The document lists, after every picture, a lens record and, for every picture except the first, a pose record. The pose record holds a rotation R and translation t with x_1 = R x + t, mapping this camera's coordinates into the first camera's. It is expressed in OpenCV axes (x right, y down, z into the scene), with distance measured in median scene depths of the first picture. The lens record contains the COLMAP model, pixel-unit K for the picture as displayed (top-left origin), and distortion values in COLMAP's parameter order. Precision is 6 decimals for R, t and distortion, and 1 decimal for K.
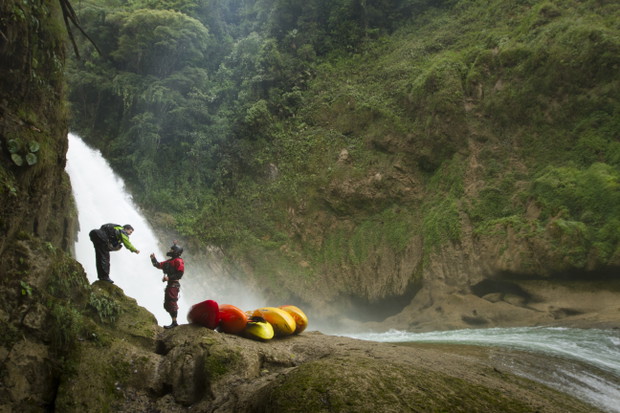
lens RADIAL K [[448.4, 0, 309.0], [0, 448.4, 205.3], [0, 0, 1]] dist [-0.047065, 0.002999]
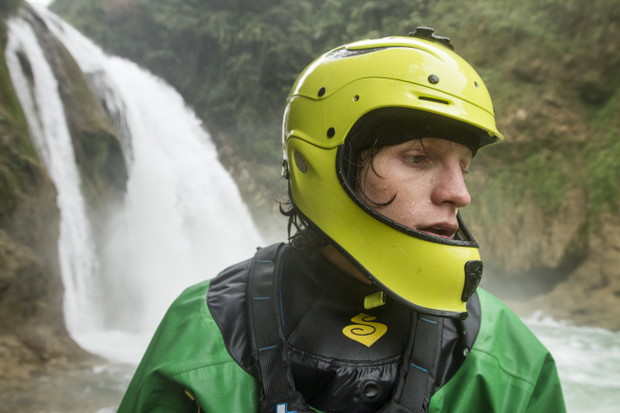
lens RADIAL K [[448.4, 0, 308.4], [0, 448.4, 210.3], [0, 0, 1]] dist [-0.047065, 0.002999]
pose [[0.964736, 0.011757, -0.262957, 0.001553], [0.016343, 0.994399, 0.104420, 0.016091], [0.262712, -0.105035, 0.959140, 0.150092]]
